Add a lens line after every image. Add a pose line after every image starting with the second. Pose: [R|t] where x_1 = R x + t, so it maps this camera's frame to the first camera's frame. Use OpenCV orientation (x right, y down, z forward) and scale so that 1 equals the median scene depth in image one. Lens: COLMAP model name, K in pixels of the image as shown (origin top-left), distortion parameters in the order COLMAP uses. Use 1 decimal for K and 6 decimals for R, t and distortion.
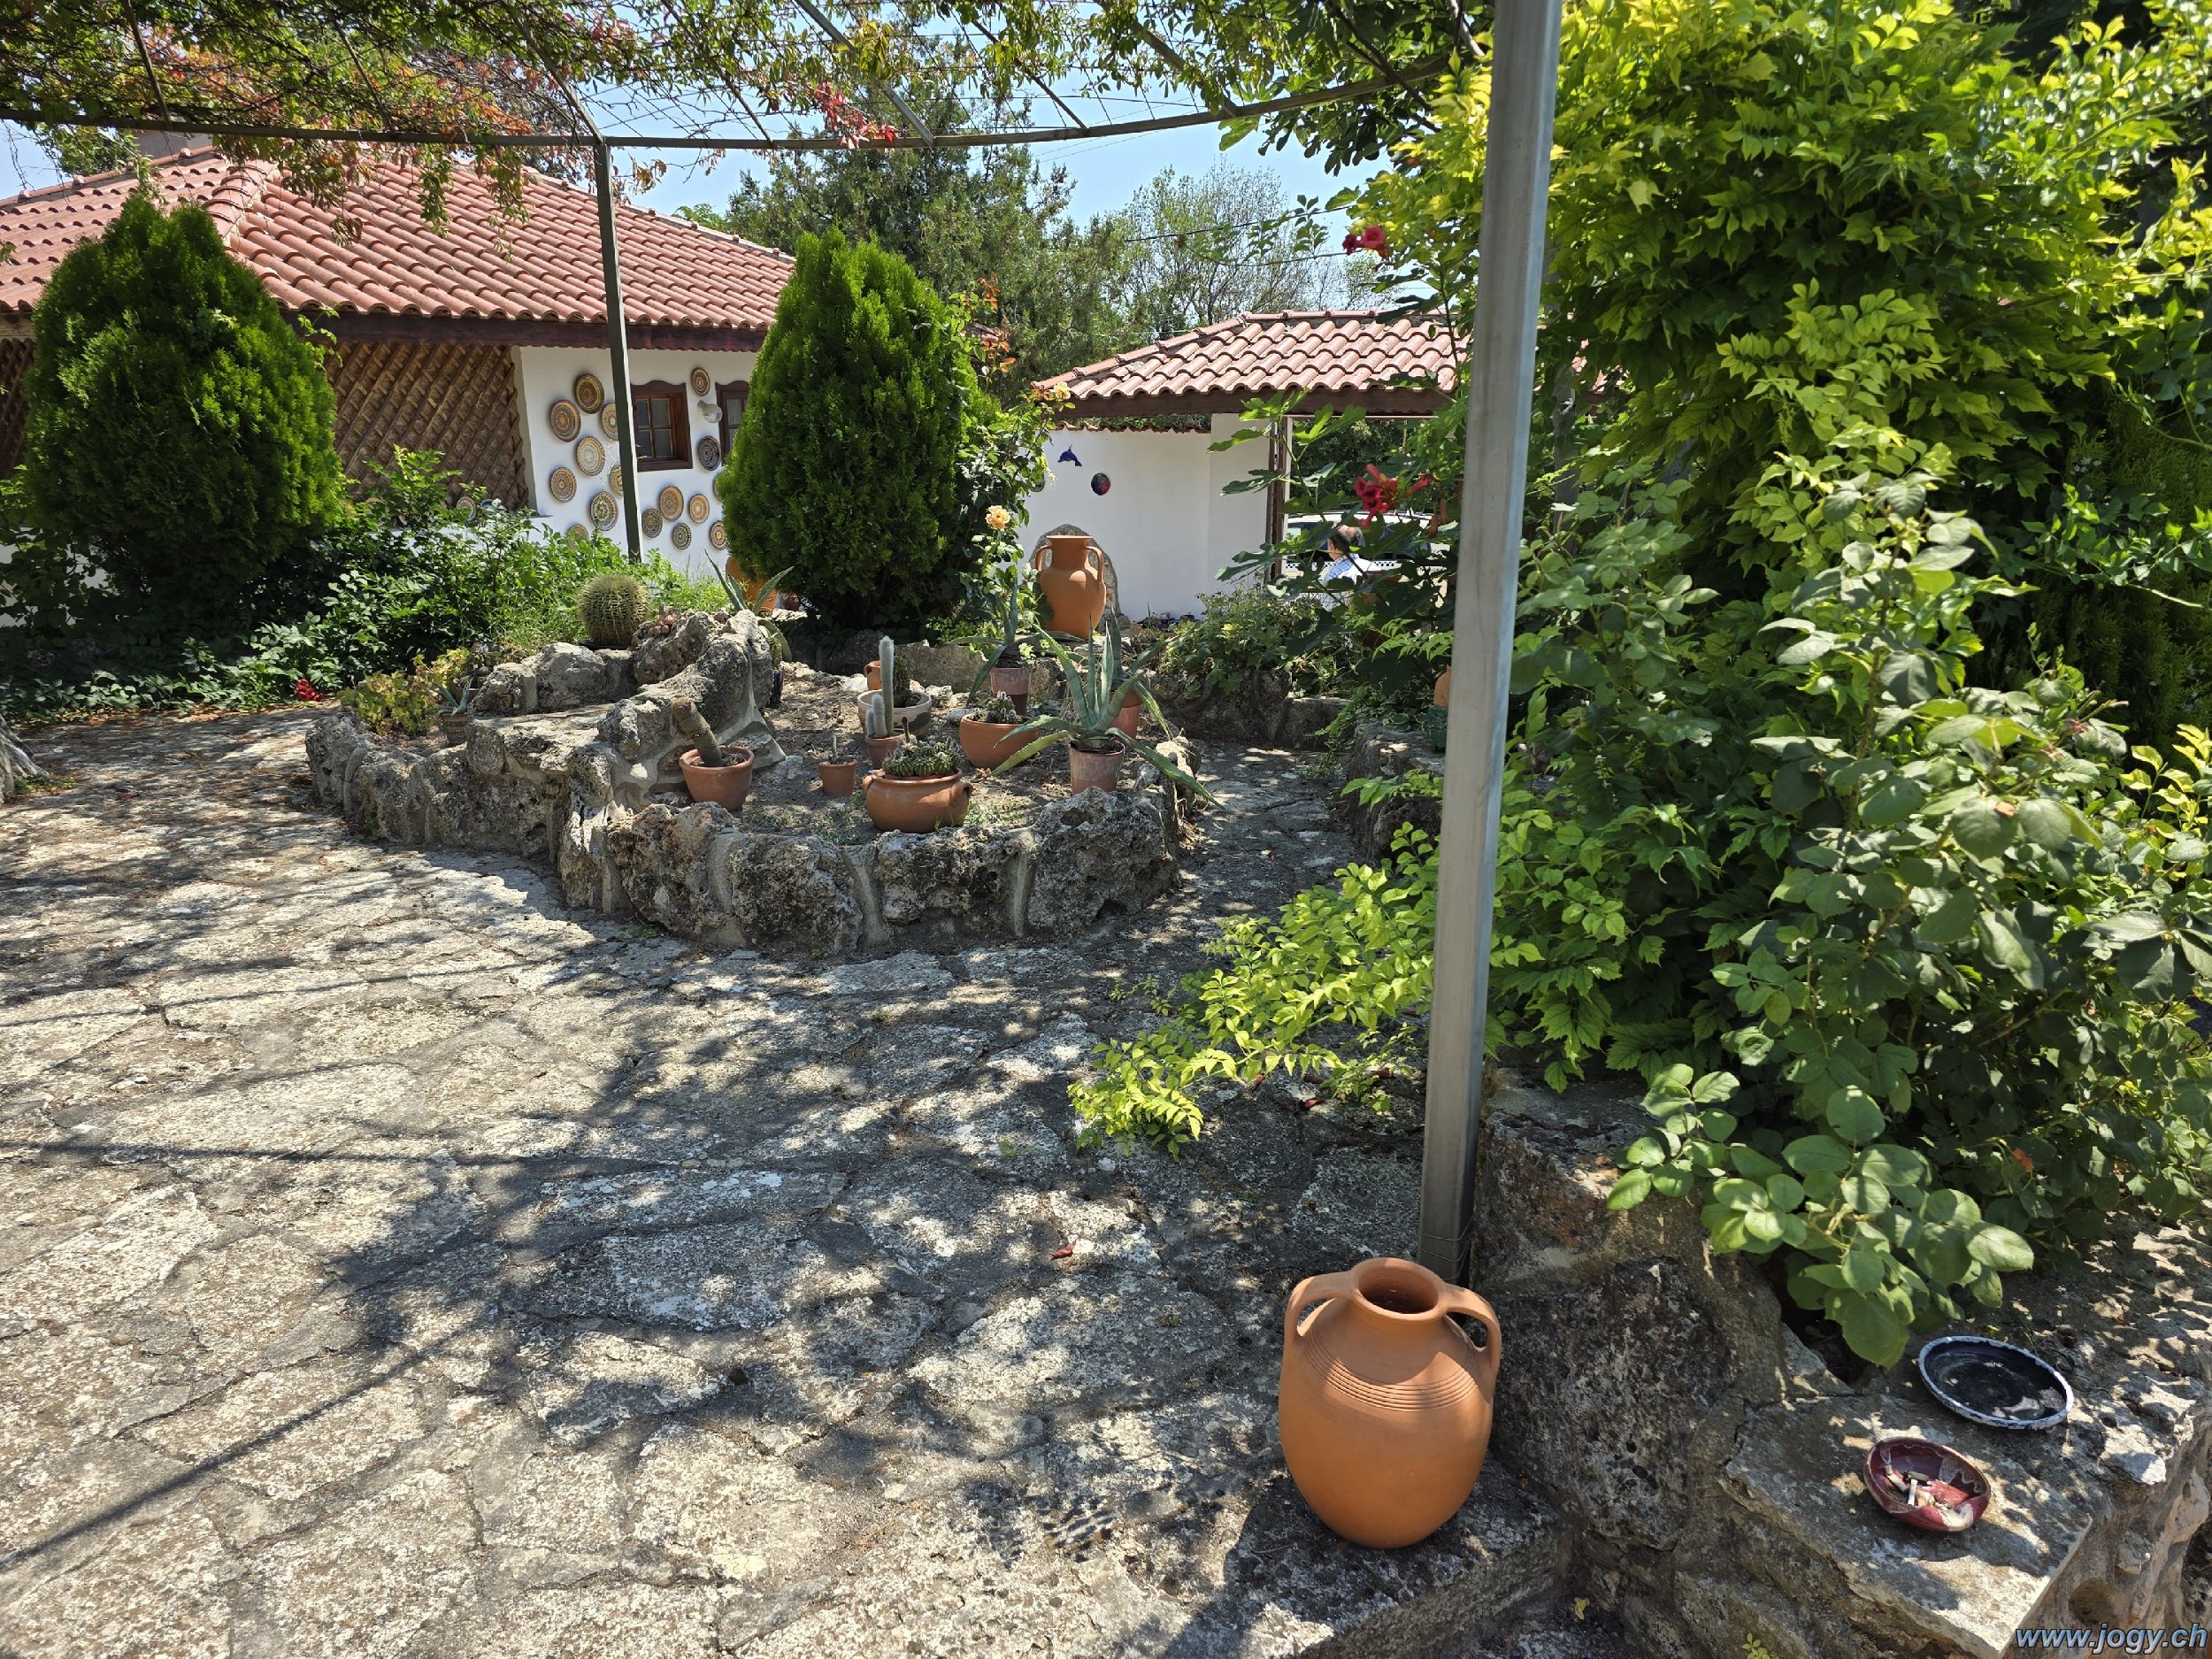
lens RADIAL K [[1447.3, 0, 1106.0], [0, 1447.3, 829.5], [0, 0, 1]] dist [0.004329, -0.020150]
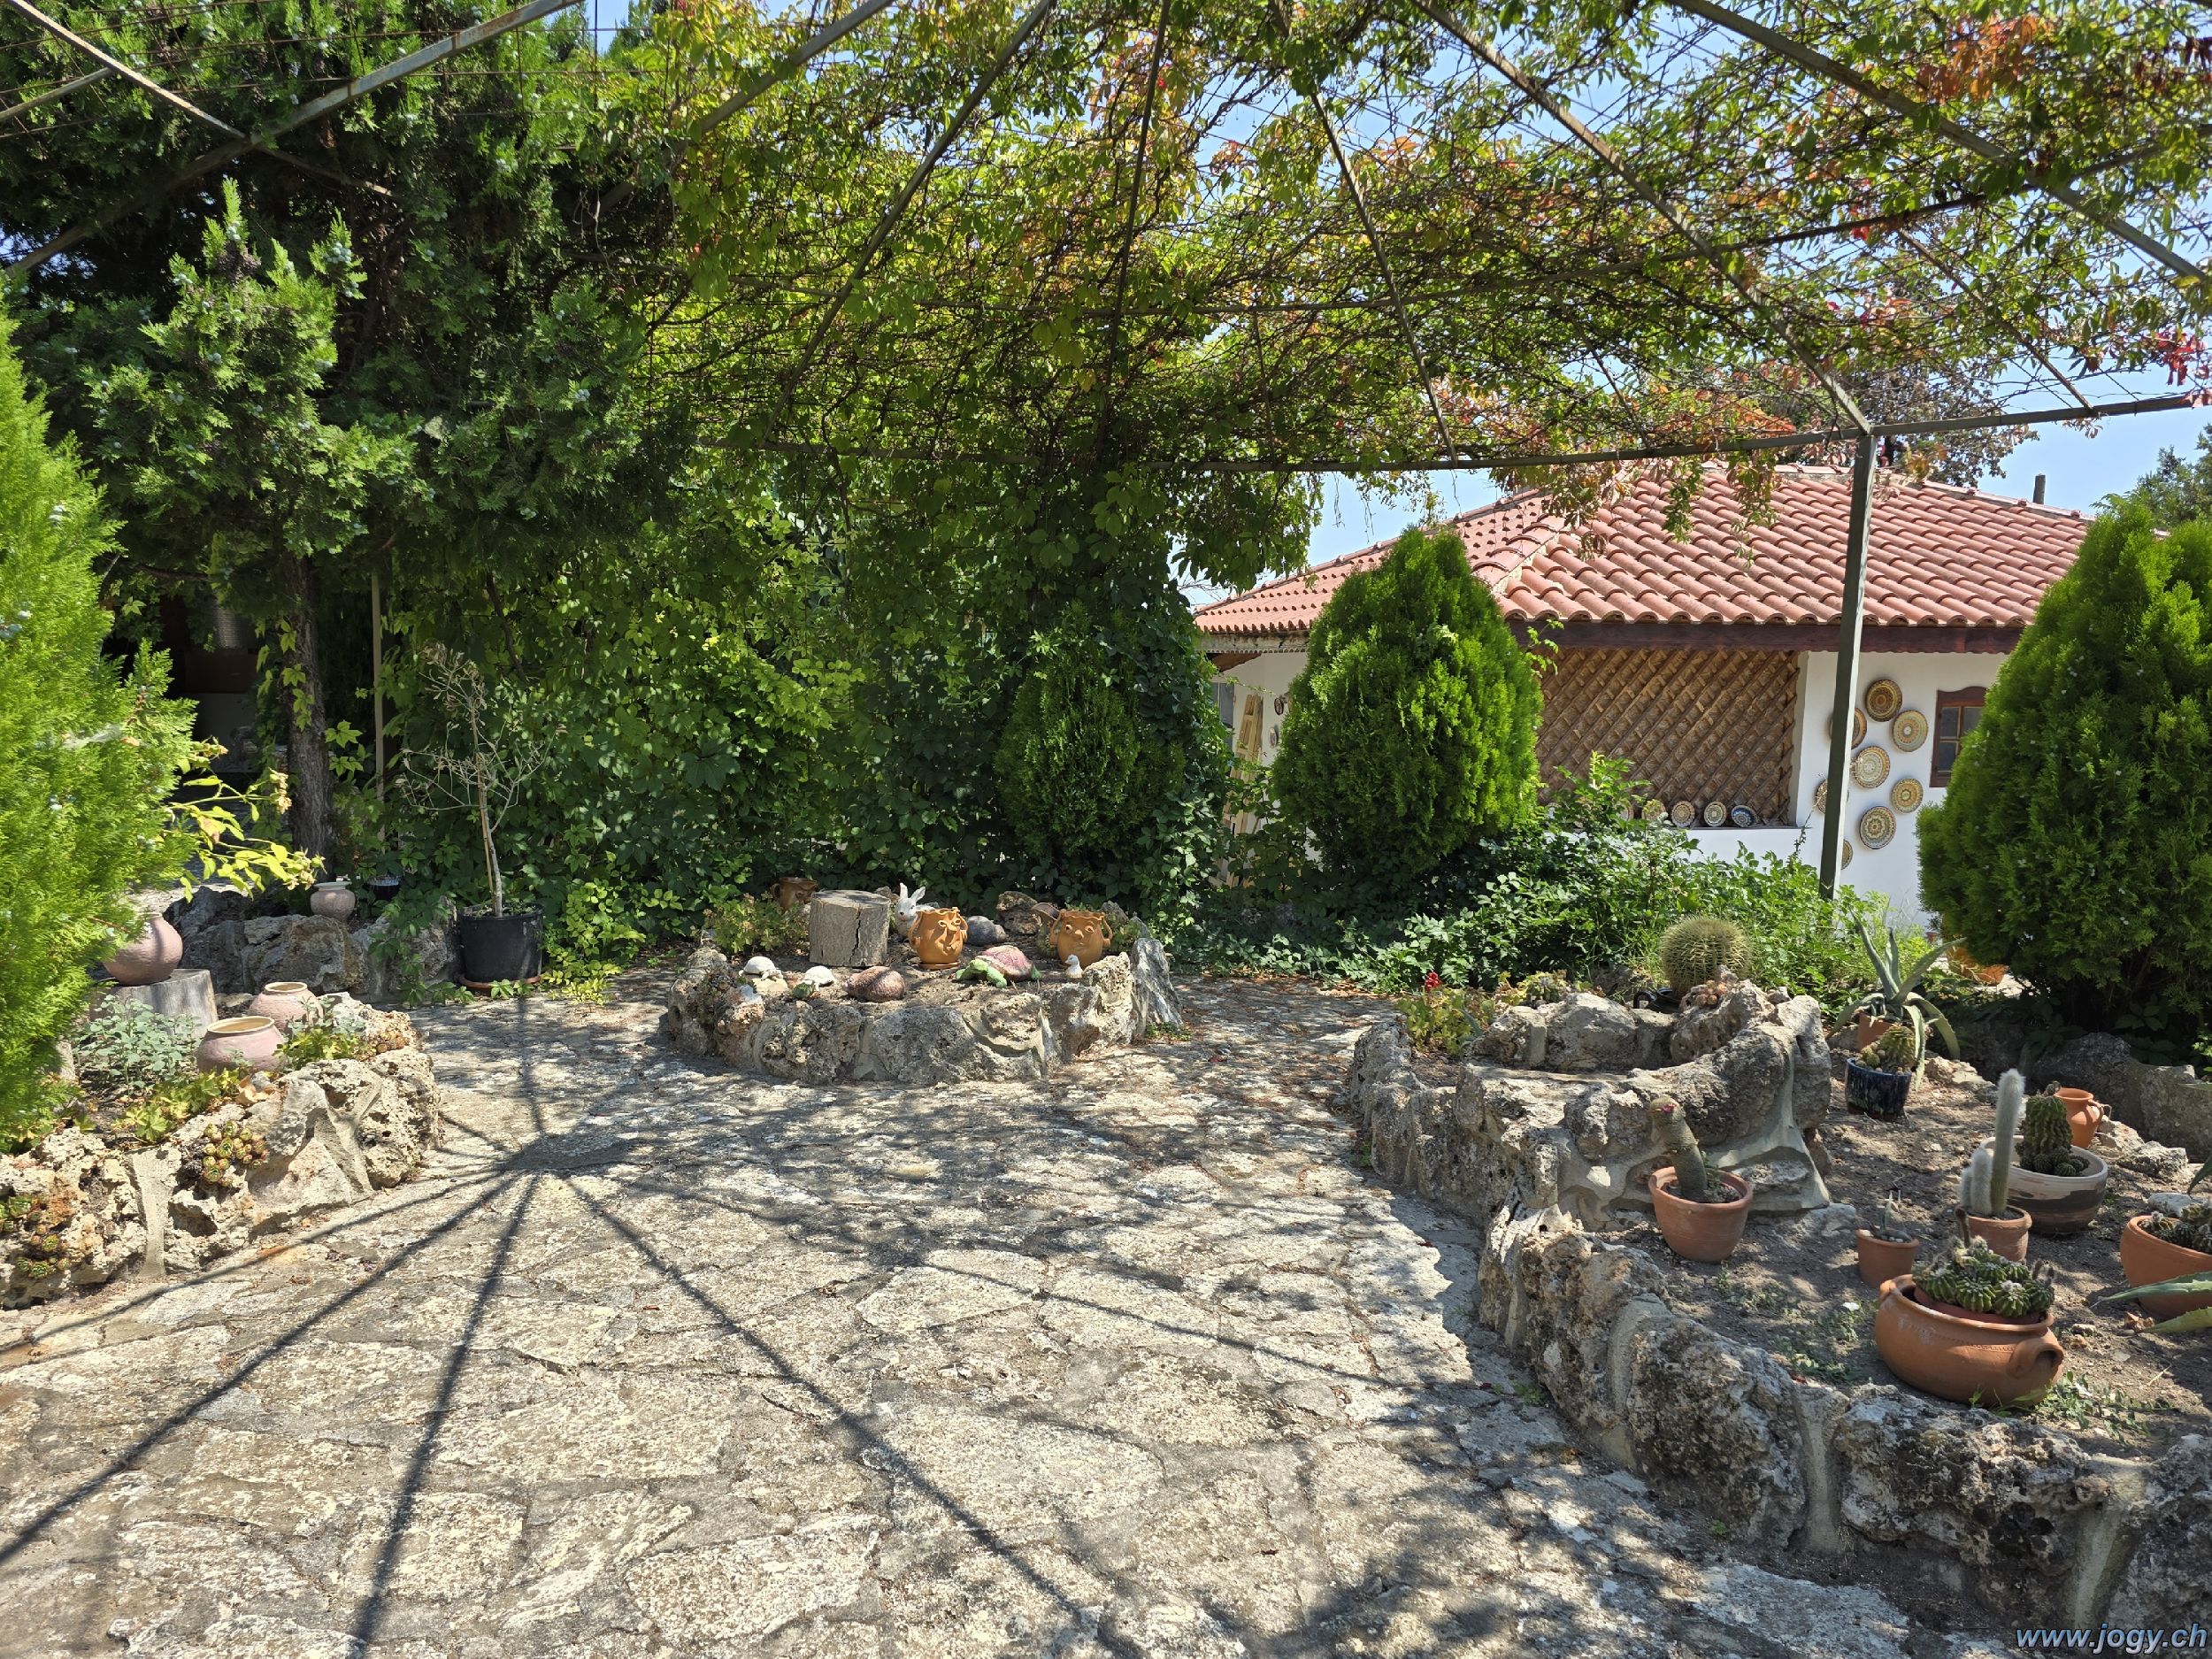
lens RADIAL K [[1456.3, 0, 1106.0], [0, 1456.3, 829.5], [0, 0, 1]] dist [0.064394, -0.065058]
pose [[0.652274, 0.086721, -0.753006, 0.080952], [-0.233965, 0.967959, -0.091190, -0.077541], [0.720971, 0.235658, 0.651664, 0.208308]]
